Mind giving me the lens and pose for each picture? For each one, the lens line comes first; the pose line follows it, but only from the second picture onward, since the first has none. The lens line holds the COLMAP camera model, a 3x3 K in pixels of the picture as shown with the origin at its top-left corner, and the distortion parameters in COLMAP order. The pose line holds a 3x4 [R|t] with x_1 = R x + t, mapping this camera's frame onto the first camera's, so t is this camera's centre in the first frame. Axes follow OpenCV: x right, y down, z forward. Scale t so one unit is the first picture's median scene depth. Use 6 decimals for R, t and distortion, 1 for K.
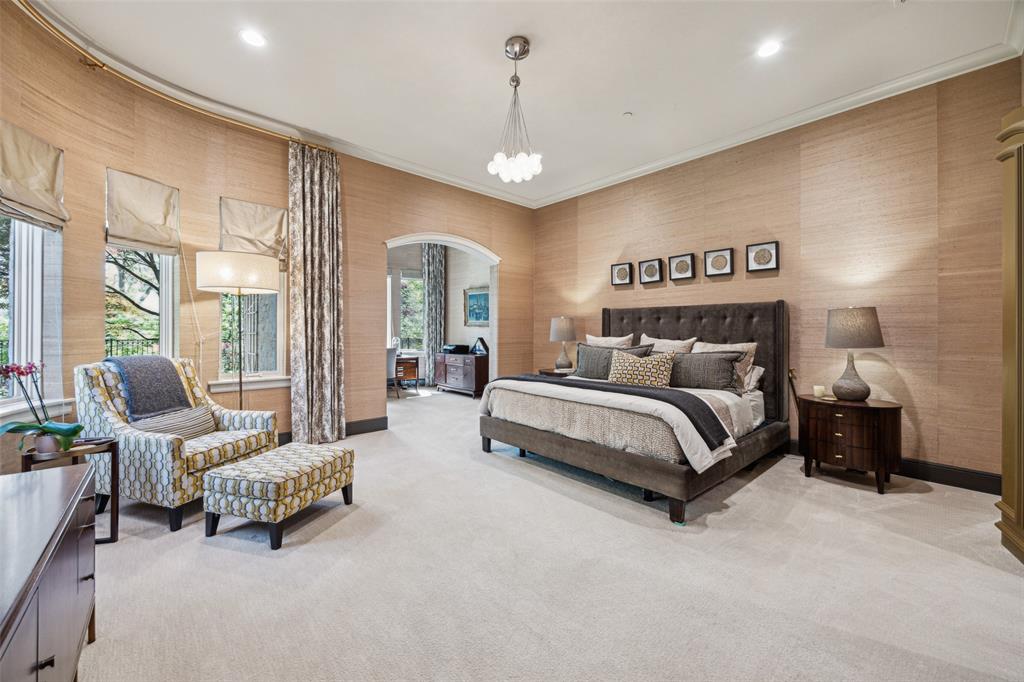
lens RADIAL K [[391.4, 0, 510.0], [0, 391.4, 335.8], [0, 0, 1]] dist [-0.004136, 0.000290]
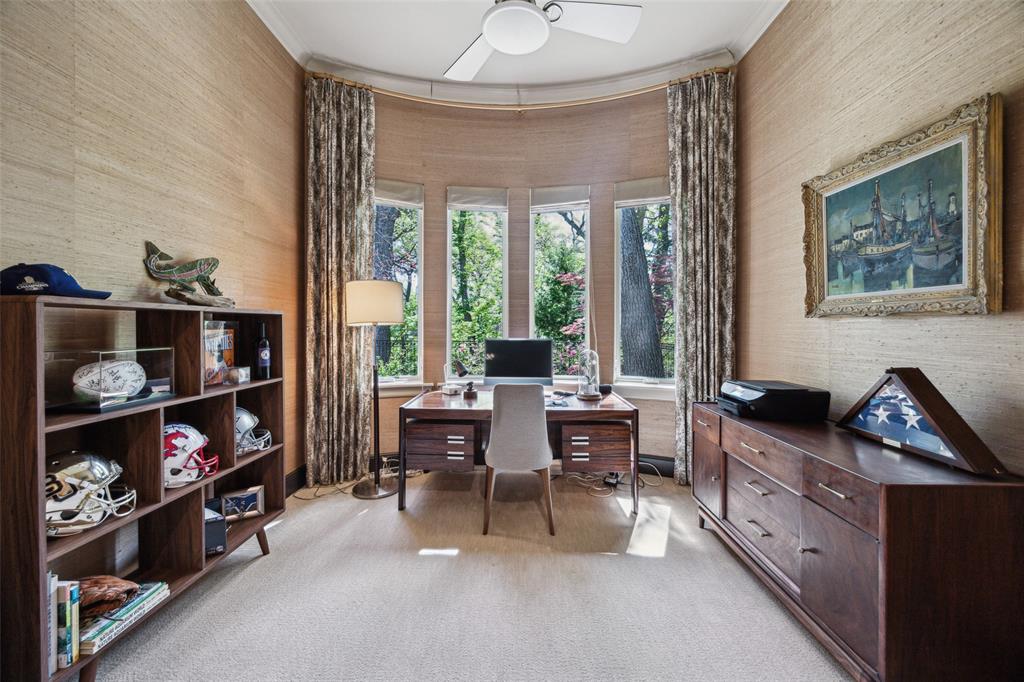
lens RADIAL K [[391.4, 0, 509.1], [0, 391.4, 335.8], [0, 0, 1]] dist [-0.004136, 0.000290]
pose [[0.726685, 0.003489, -0.686962, -0.080520], [0.001369, 0.999978, 0.006527, -0.013208], [0.686970, -0.005684, 0.726664, 0.662788]]
